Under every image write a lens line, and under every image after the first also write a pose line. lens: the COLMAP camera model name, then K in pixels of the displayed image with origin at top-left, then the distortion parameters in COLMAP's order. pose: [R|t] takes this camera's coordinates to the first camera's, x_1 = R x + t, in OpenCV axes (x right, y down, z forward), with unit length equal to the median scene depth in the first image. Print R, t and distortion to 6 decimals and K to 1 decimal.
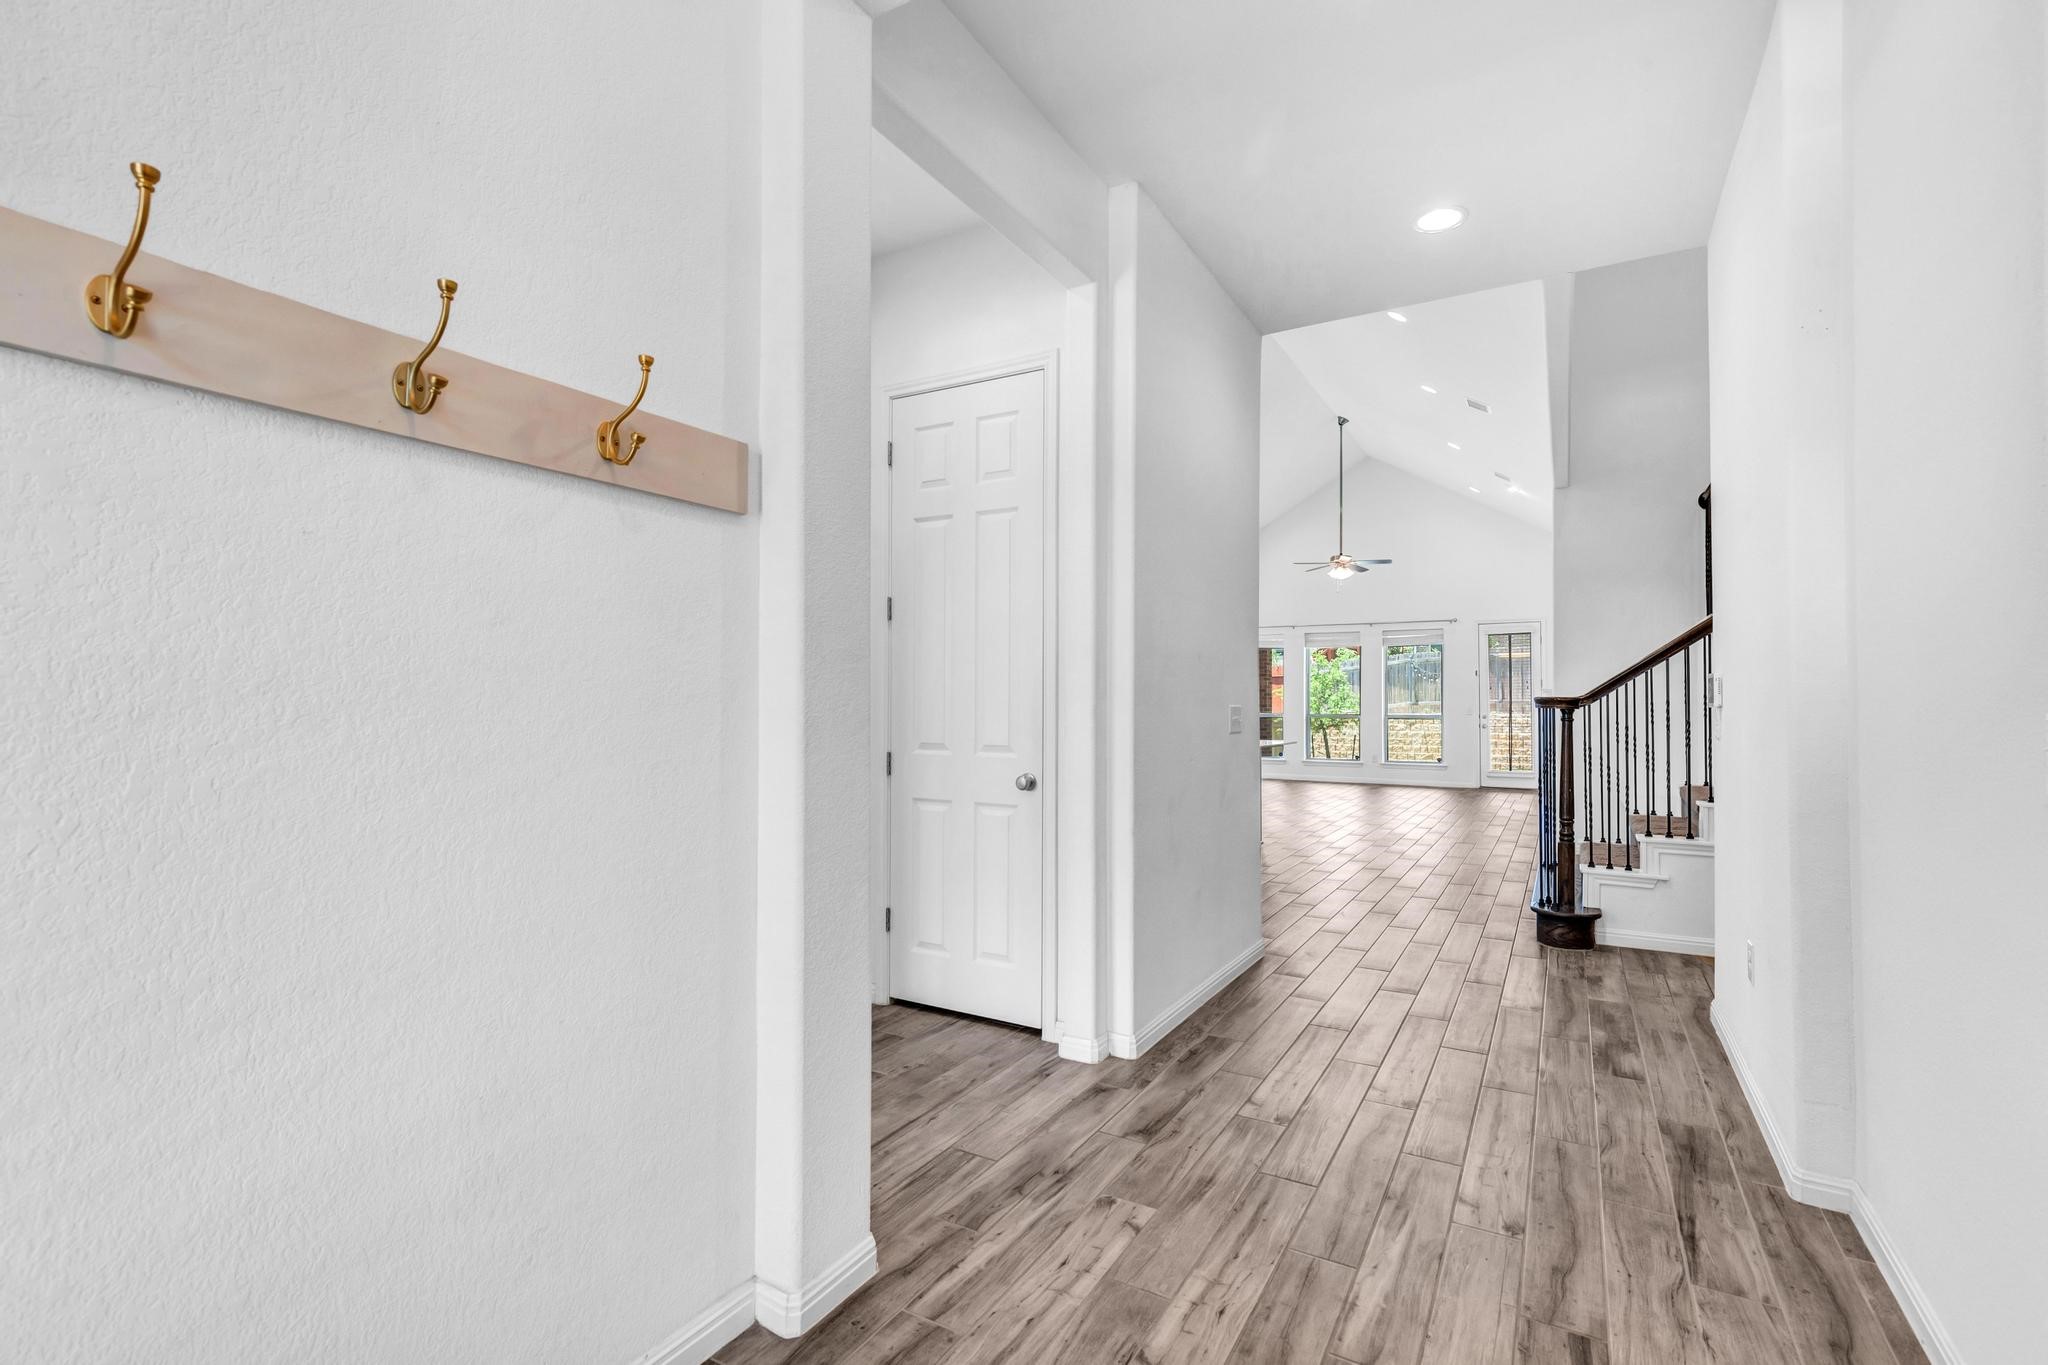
lens RADIAL K [[924.9, 0, 1018.4], [0, 924.9, 687.4], [0, 0, 1]] dist [0.009621, -0.001045]
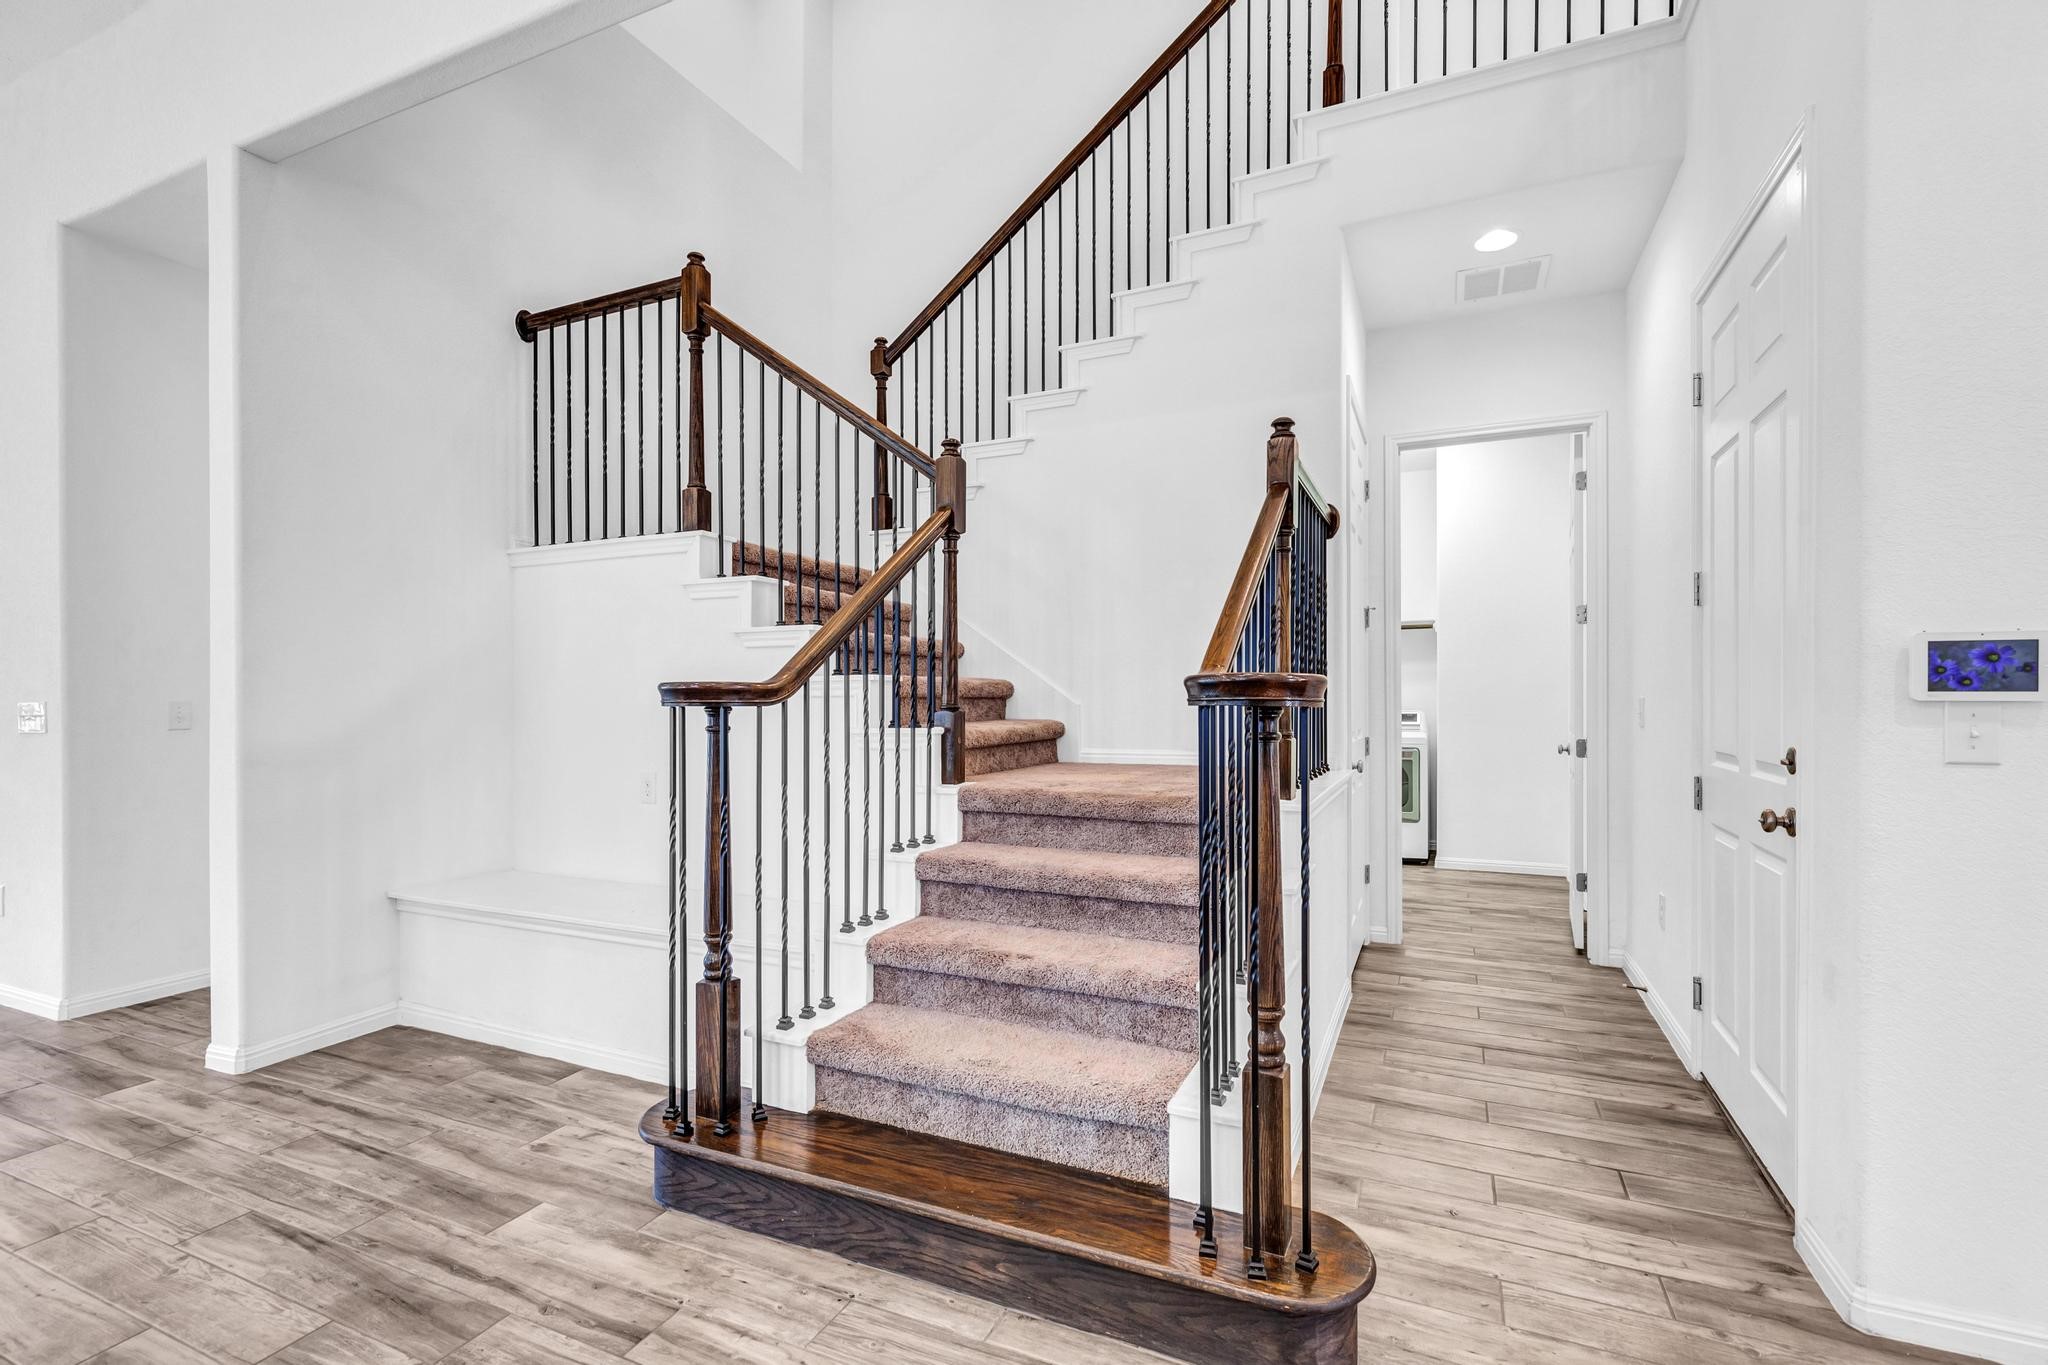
lens RADIAL K [[924.9, 0, 1055.4], [0, 924.9, 695.5], [0, 0, 1]] dist [0.009621, -0.001045]
pose [[-0.111289, -0.006622, 0.993766, 0.082402], [-0.014673, 0.999880, 0.005020, 0.005555], [-0.993680, -0.014023, -0.111373, 0.393483]]
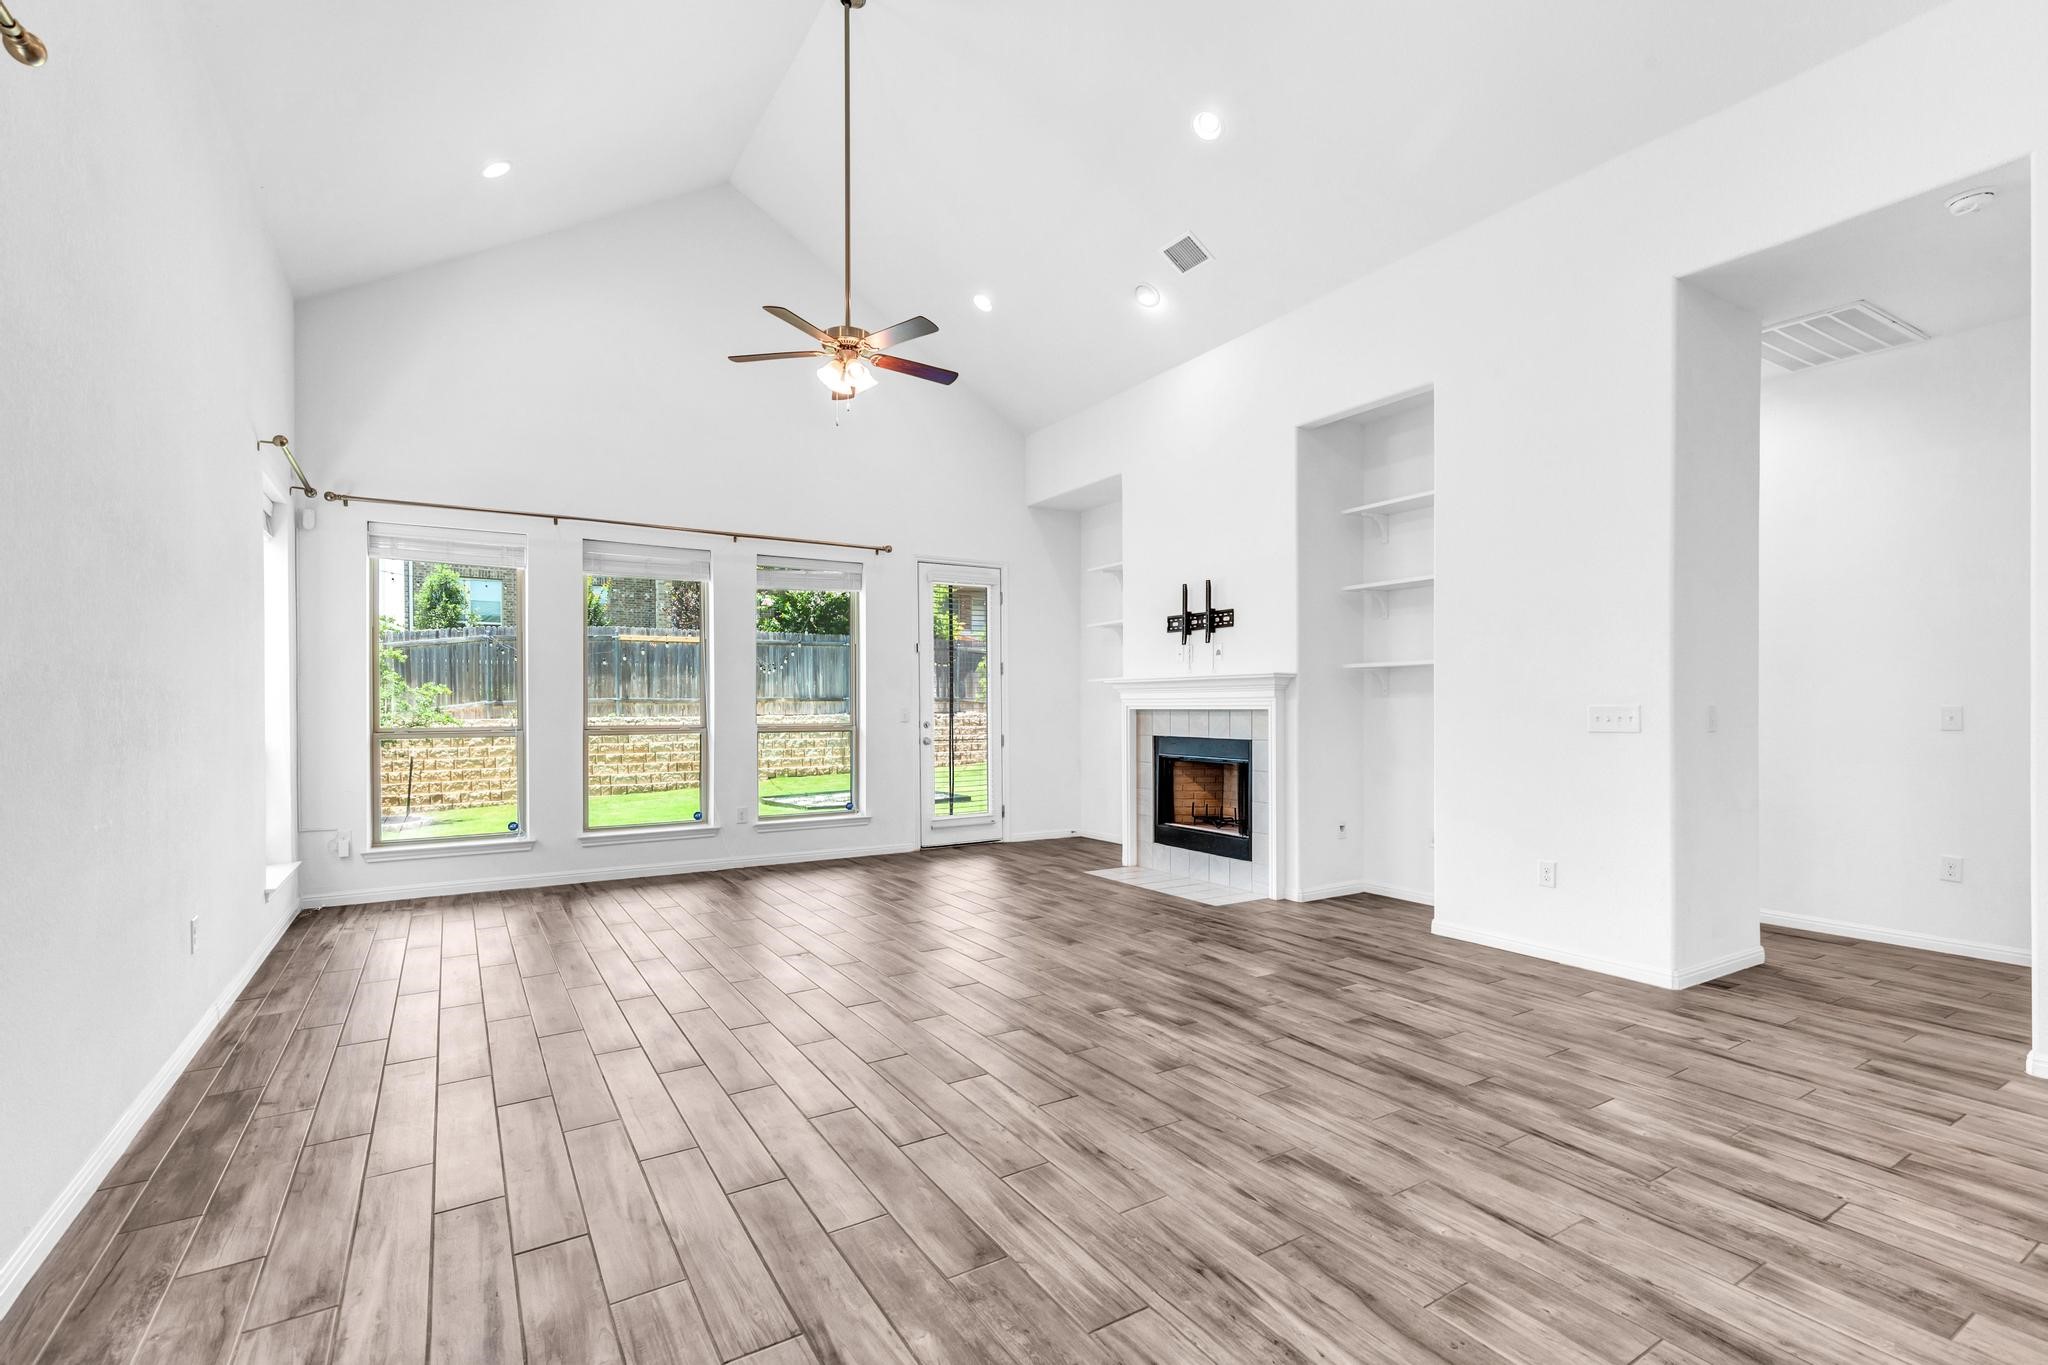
lens RADIAL K [[924.9, 0, 1033.3], [0, 924.9, 711.1], [0, 0, 1]] dist [0.009621, -0.001045]
pose [[0.452644, -0.010553, 0.891629, 0.023697], [-0.012092, 0.999765, 0.017971, 0.011831], [-0.891609, -0.018916, 0.452410, 0.686222]]
